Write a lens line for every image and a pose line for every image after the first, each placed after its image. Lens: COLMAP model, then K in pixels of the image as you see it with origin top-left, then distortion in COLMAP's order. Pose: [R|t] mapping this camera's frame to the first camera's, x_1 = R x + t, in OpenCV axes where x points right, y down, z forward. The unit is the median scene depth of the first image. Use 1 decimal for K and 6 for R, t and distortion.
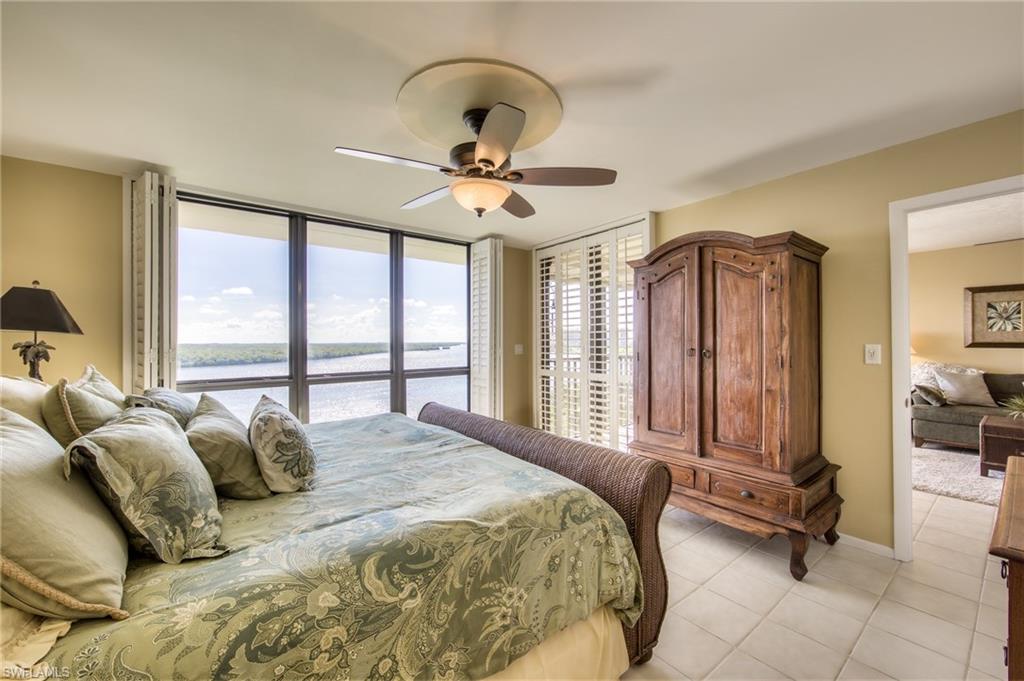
lens RADIAL K [[406.6, 0, 514.6], [0, 406.6, 338.2], [0, 0, 1]] dist [-0.005678, 0.001313]
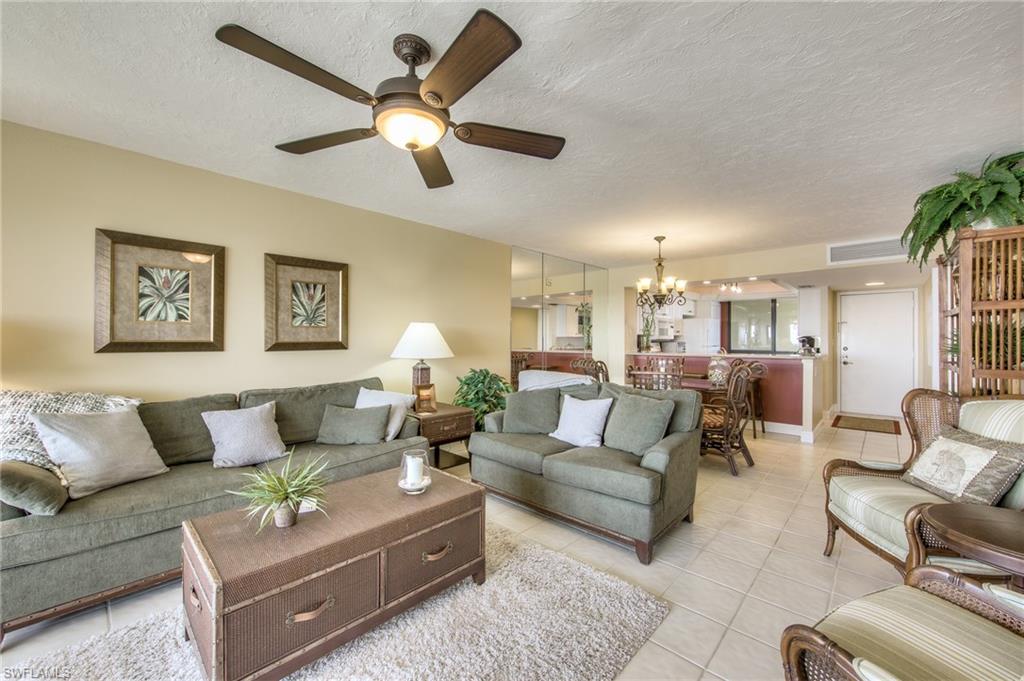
lens RADIAL K [[406.6, 0, 506.5], [0, 406.6, 335.0], [0, 0, 1]] dist [-0.005678, 0.001313]
pose [[-0.153908, 0.009062, 0.988044, 0.580419], [-0.013811, 0.999841, -0.011322, 0.000968], [-0.987989, -0.015388, -0.153758, 0.610660]]
